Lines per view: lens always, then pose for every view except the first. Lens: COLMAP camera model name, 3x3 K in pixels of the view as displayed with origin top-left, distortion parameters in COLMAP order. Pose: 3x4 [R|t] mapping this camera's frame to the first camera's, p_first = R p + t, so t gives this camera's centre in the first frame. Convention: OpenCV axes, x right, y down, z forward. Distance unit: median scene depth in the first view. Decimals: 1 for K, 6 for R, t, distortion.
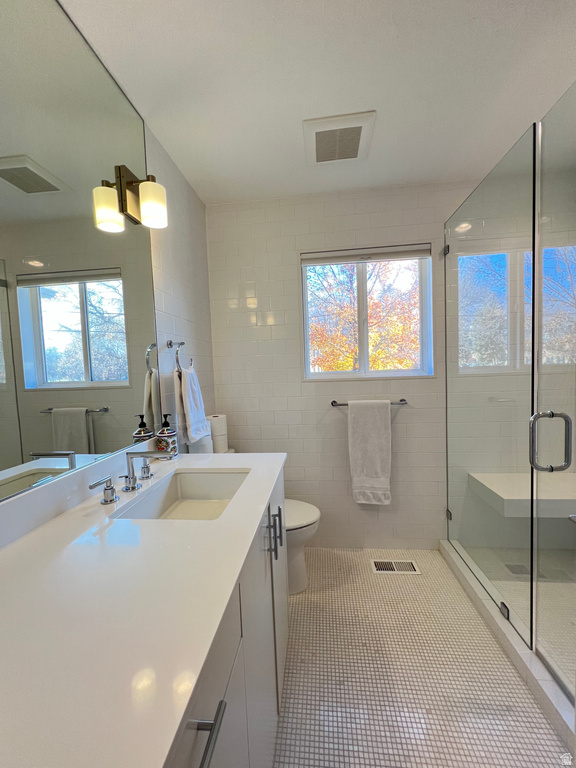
lens RADIAL K [[306.8, 0, 289.1], [0, 306.8, 386.0], [0, 0, 1]] dist [-0.000807, 0.000293]
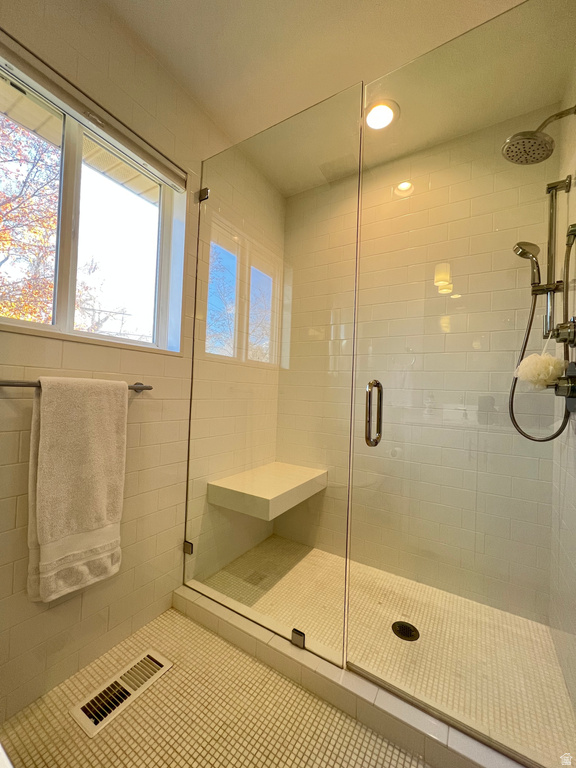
lens RADIAL K [[306.8, 0, 284.9], [0, 306.8, 382.6], [0, 0, 1]] dist [-0.000807, 0.000293]
pose [[0.441589, 0.075643, 0.894023, -0.056167], [0.004327, 0.996249, -0.086429, 0.100158], [-0.897207, 0.042034, 0.439605, 0.479380]]
